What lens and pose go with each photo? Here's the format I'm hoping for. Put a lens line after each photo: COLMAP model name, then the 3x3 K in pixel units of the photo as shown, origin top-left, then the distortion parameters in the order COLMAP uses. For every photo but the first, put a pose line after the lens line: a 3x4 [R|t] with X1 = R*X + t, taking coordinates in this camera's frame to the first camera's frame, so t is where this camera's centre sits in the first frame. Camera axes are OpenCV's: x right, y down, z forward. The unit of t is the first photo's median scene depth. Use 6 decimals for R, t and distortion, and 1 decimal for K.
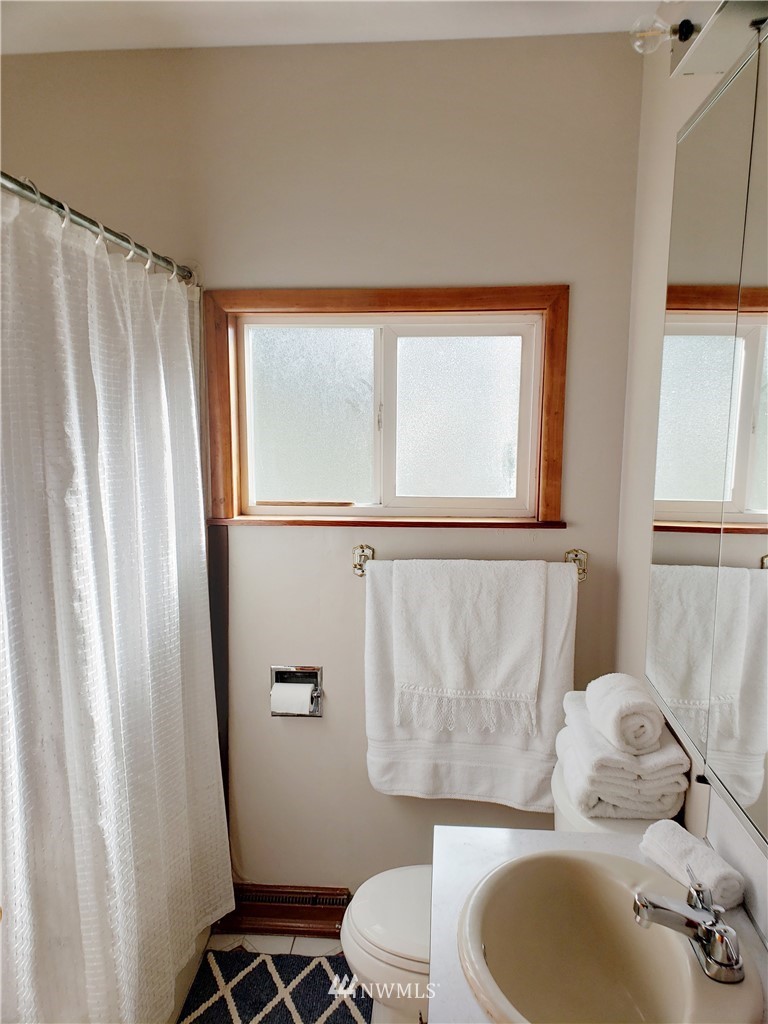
lens RADIAL K [[808.0, 0, 385.3], [0, 808.0, 517.5], [0, 0, 1]] dist [0.061245, -0.016305]
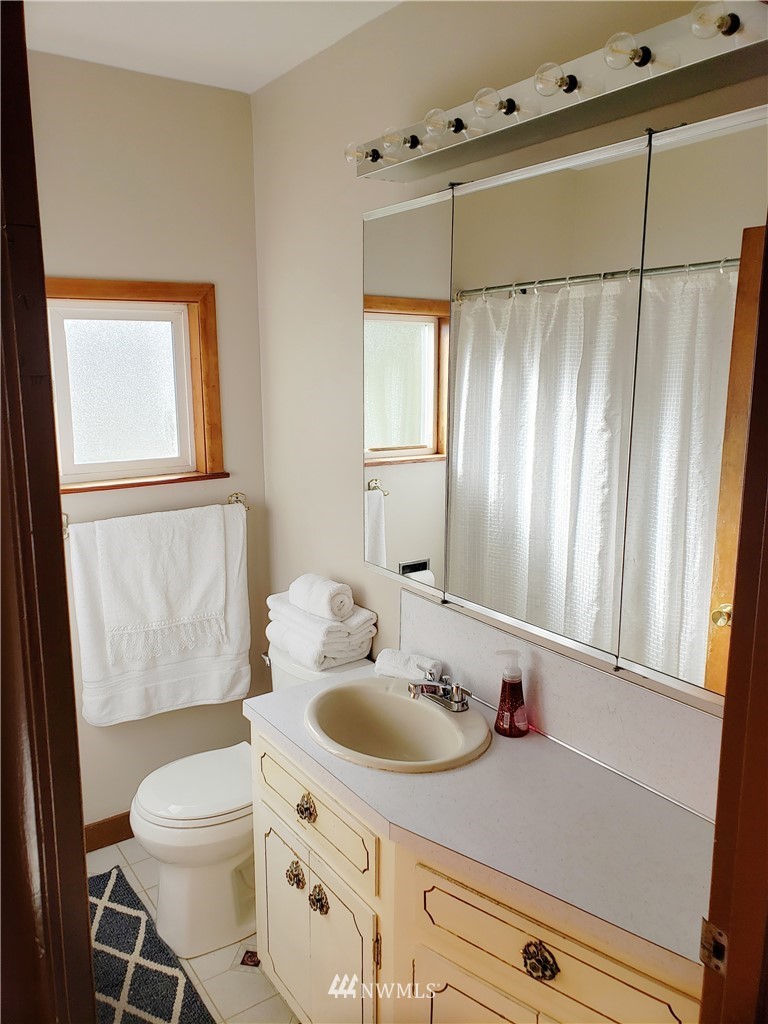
lens RADIAL K [[808.0, 0, 380.2], [0, 808.0, 508.7], [0, 0, 1]] dist [0.061245, -0.016305]
pose [[0.774889, -0.129735, 0.618640, -0.383513], [0.100524, 0.991548, 0.082024, -0.017998], [-0.624052, -0.001371, 0.781381, -0.137704]]
